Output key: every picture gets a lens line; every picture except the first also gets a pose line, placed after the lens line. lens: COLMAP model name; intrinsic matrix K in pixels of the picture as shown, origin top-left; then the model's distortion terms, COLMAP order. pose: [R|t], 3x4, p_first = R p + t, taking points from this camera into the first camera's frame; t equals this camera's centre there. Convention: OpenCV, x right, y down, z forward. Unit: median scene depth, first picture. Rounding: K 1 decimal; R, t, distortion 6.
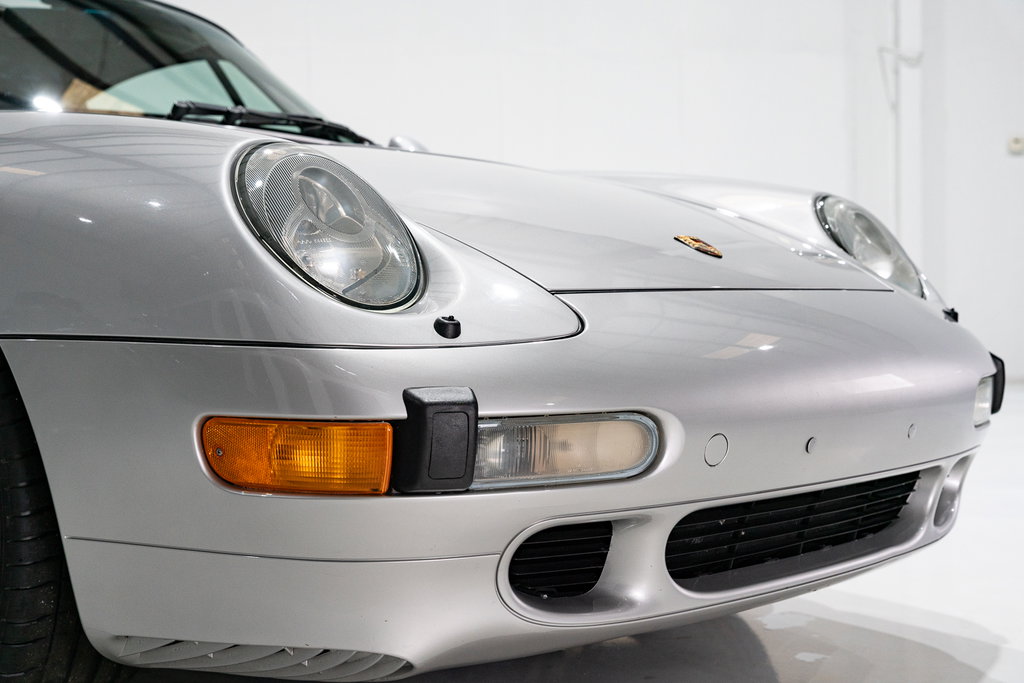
lens RADIAL K [[1453.1, 0, 516.5], [0, 1453.1, 343.0], [0, 0, 1]] dist [0.022284, 0.000000]
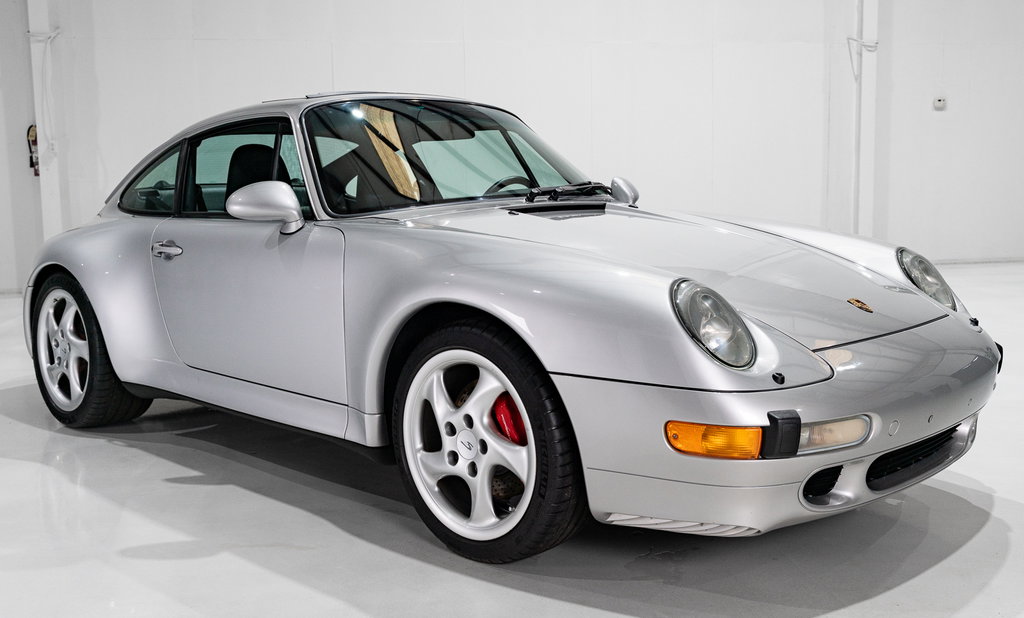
lens RADIAL K [[1054.1, 0, 504.5], [0, 1054.1, 288.6], [0, 0, 1]] dist [0.005276, 0.000000]
pose [[0.999595, 0.000279, -0.028457, -0.294757], [0.002255, 0.996029, 0.089002, -0.204243], [0.028369, -0.089030, 0.995625, -0.399937]]
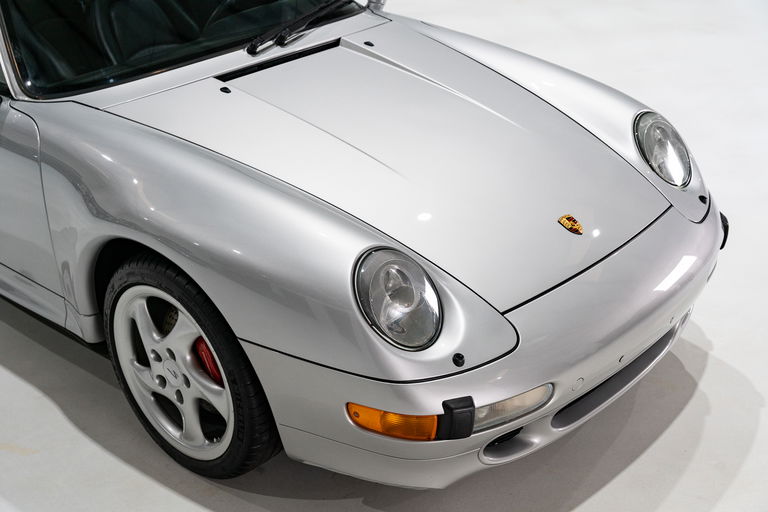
lens RADIAL K [[1089.8, 0, 379.2], [0, 1089.8, 251.2], [0, 0, 1]] dist [0.022284, 0.000000]
pose [[0.999905, -0.013784, -0.000694, -0.117038], [0.012734, 0.901996, 0.431556, -0.618255], [-0.005323, -0.431524, 0.902086, -0.282688]]
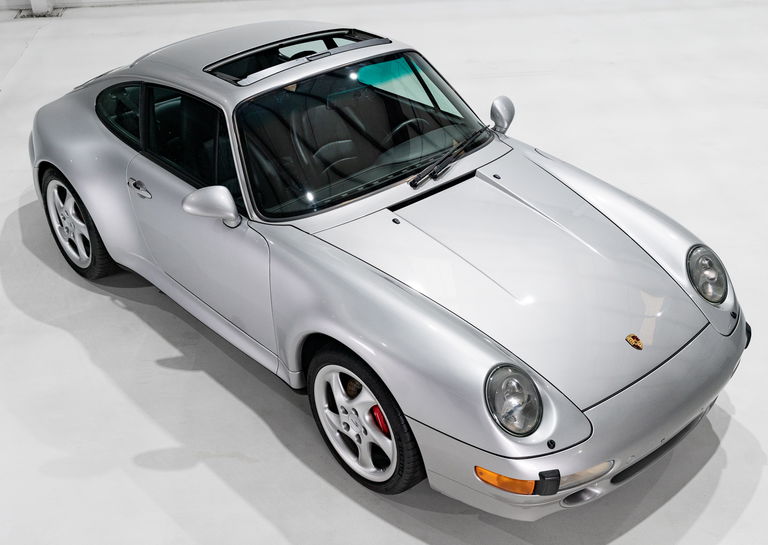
lens RADIAL K [[963.2, 0, 385.8], [0, 963.2, 272.1], [0, 0, 1]] dist [-0.001983, 0.000000]
pose [[0.995246, 0.042152, -0.087804, -0.176087], [0.007912, 0.863529, 0.504236, -1.038797], [0.097076, -0.502534, 0.859090, -0.506778]]
